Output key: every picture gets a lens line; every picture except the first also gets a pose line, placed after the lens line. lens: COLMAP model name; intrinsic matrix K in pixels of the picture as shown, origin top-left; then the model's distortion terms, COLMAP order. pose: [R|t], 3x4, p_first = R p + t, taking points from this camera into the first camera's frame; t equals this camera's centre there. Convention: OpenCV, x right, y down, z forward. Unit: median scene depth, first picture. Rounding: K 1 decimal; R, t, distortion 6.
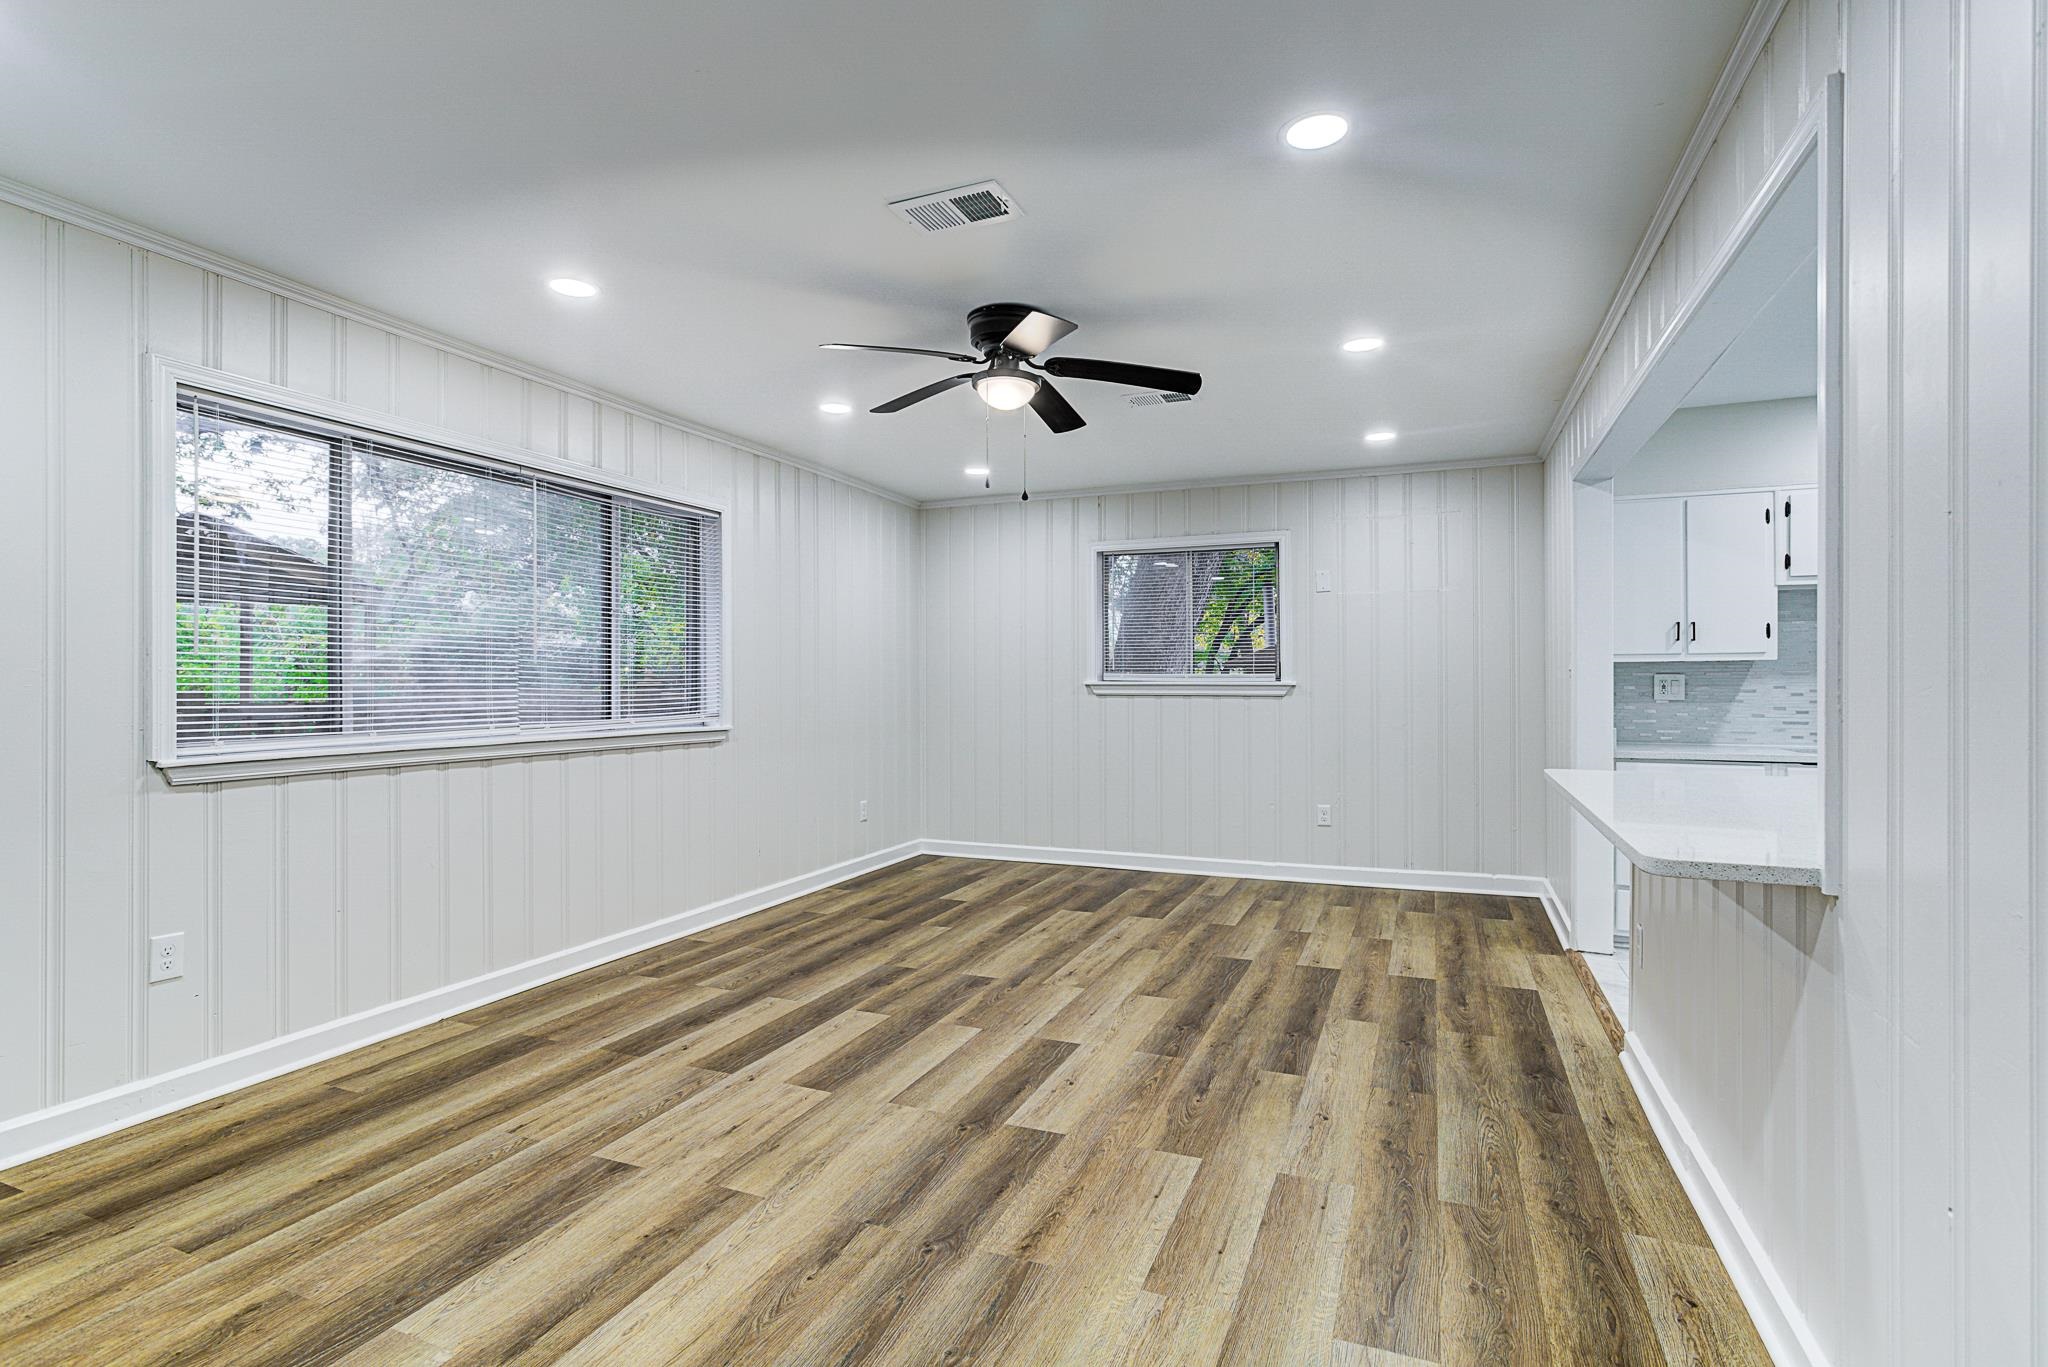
lens RADIAL K [[997.2, 0, 1010.0], [0, 997.2, 683.1], [0, 0, 1]] dist [0.011379, 0.001302]
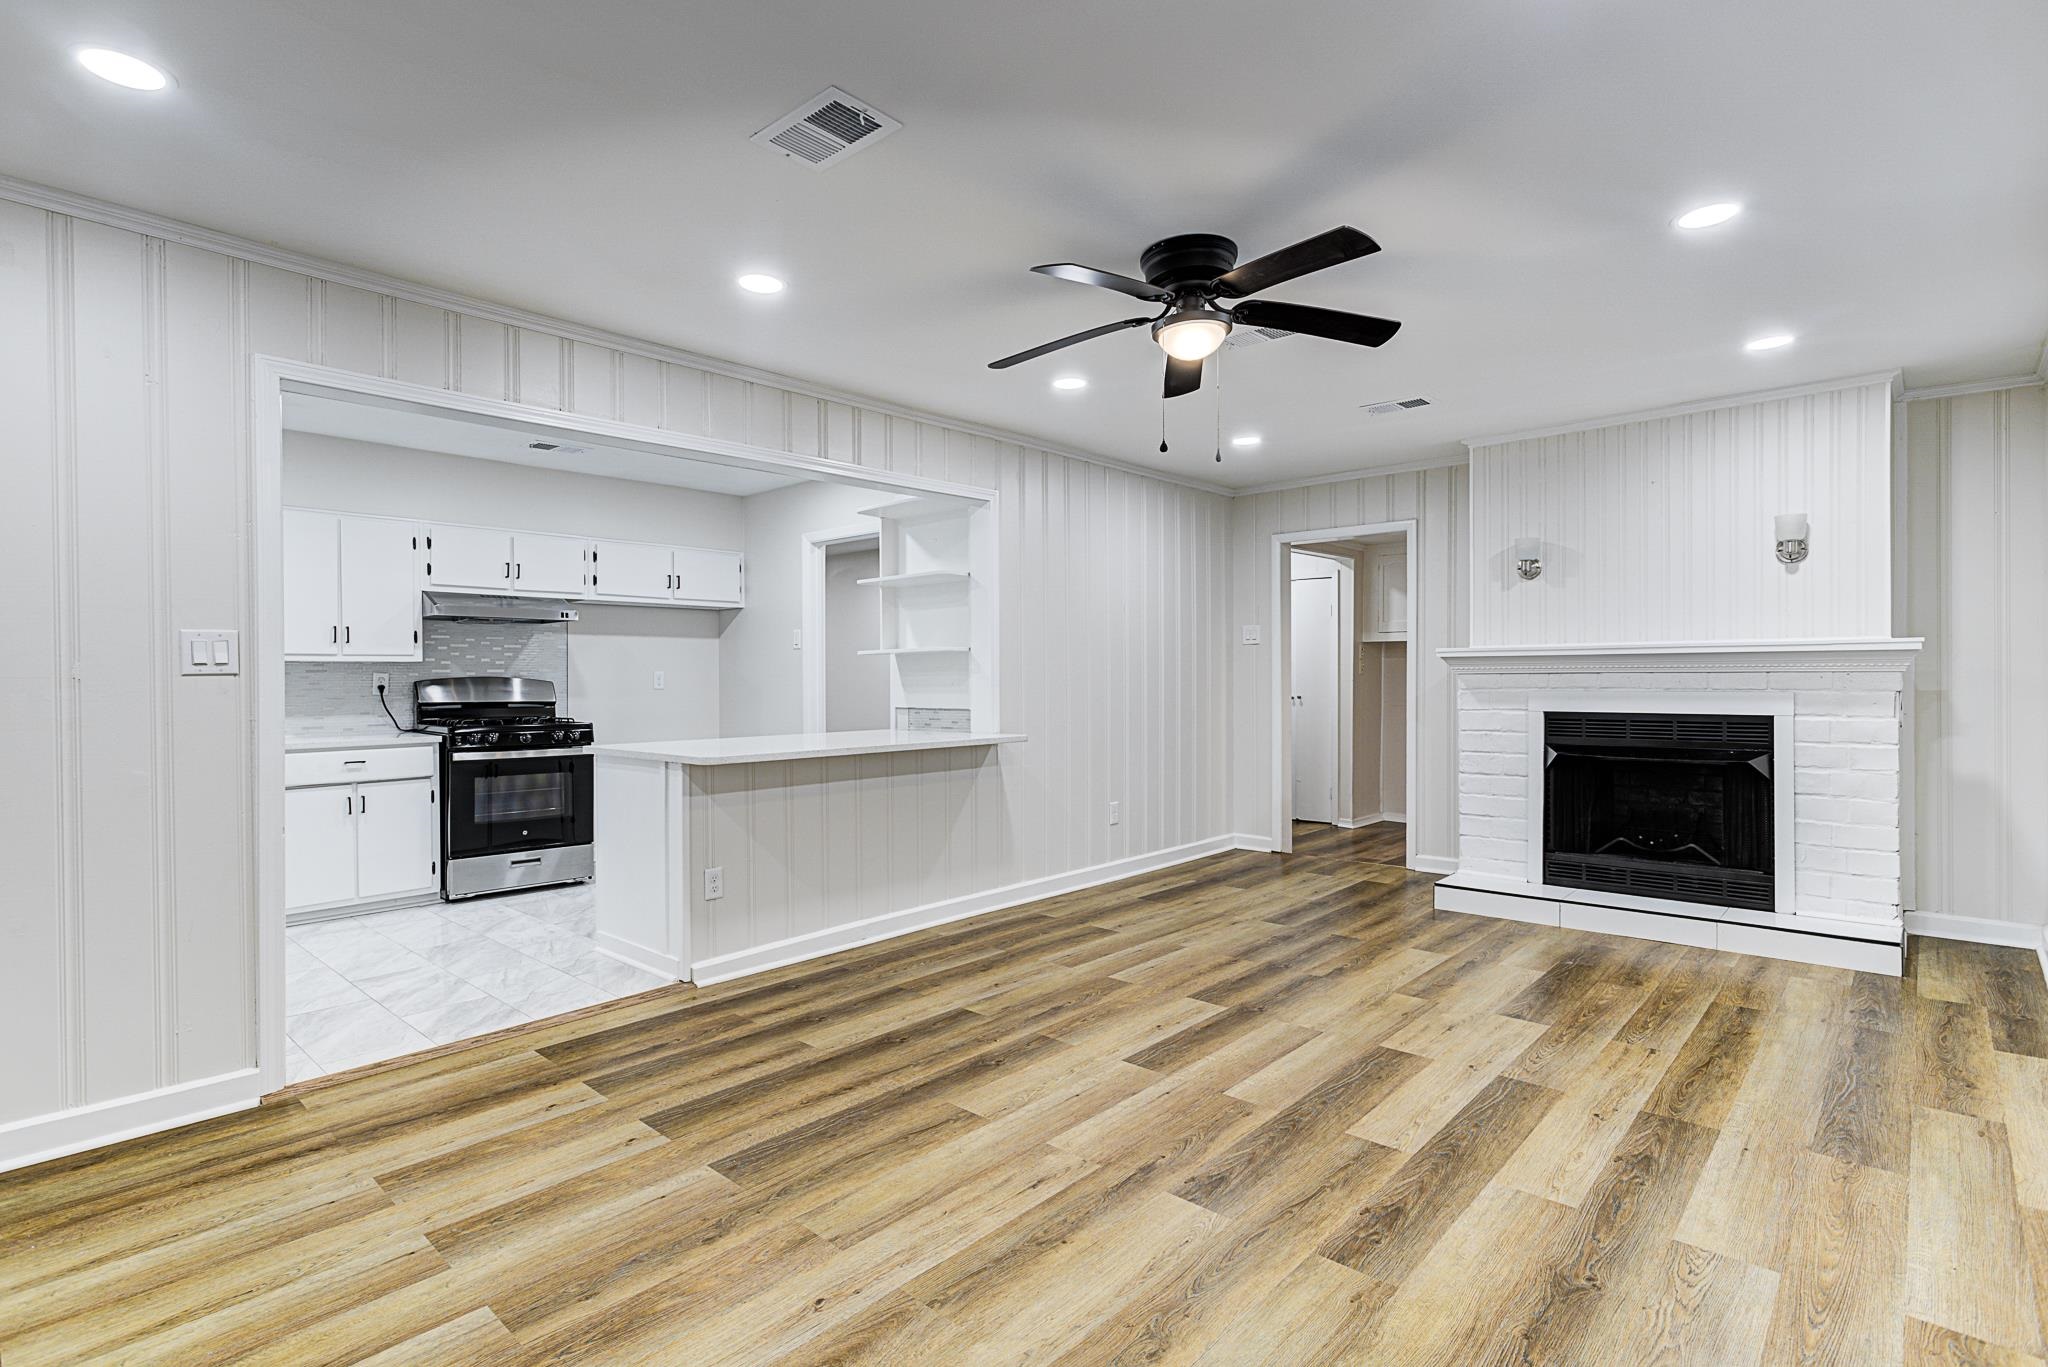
lens RADIAL K [[997.2, 0, 1010.0], [0, 997.2, 683.1], [0, 0, 1]] dist [0.011379, 0.001302]
pose [[-0.941616, 0.006113, 0.336634, -0.152505], [0.009441, 0.999921, 0.008250, -0.001555], [-0.336557, 0.010946, -0.941599, 1.967535]]
